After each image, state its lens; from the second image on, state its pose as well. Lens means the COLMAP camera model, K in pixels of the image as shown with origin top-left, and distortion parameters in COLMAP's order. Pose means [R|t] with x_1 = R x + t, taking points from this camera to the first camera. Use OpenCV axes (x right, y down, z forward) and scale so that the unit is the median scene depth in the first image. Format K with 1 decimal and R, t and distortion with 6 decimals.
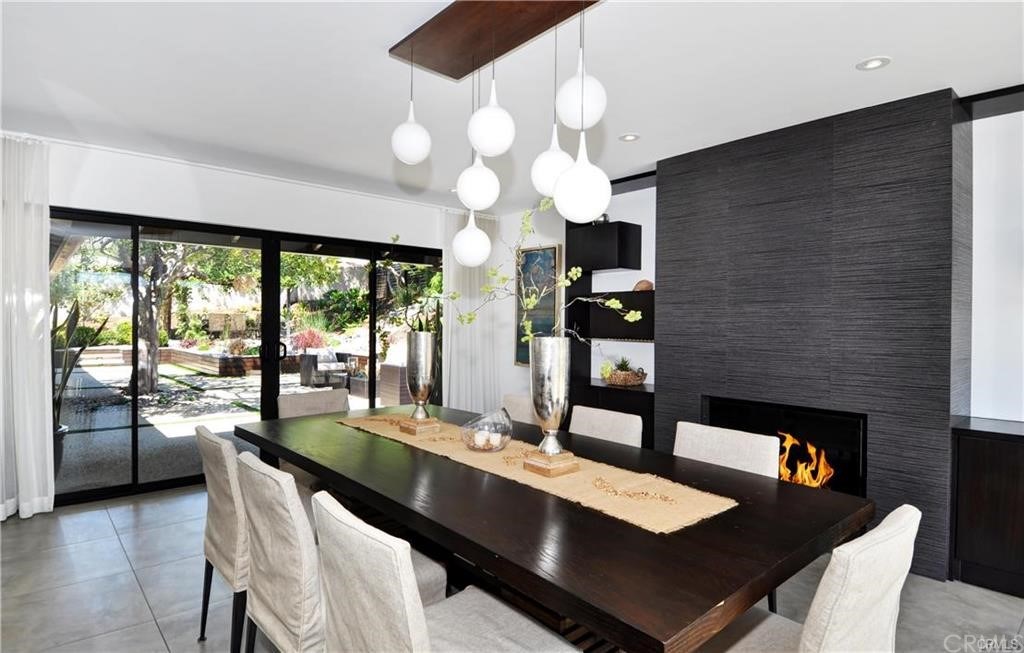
lens RADIAL K [[554.5, 0, 512.0], [0, 554.5, 326.5], [0, 0, 1]] dist [-0.000933, -0.001128]
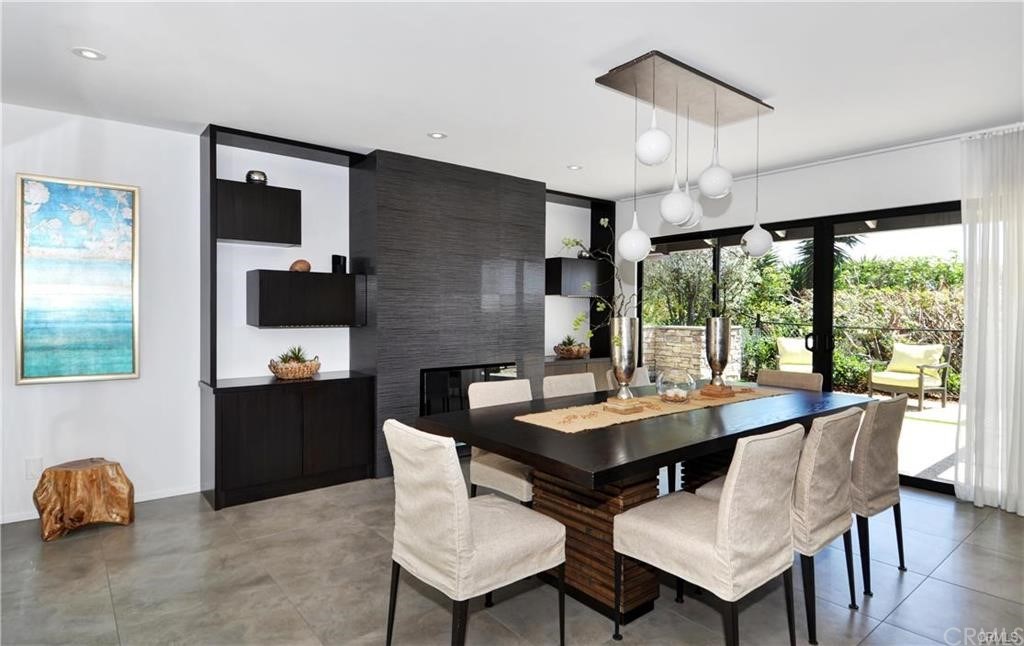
lens RADIAL K [[558.5, 0, 512.0], [0, 558.5, 323.0], [0, 0, 1]] dist [0.002192, 0.000115]
pose [[0.037551, -0.033735, 0.998725, -0.846357], [-0.000268, 0.999430, 0.033769, -0.013573], [-0.999295, -0.001536, 0.037520, 0.781518]]
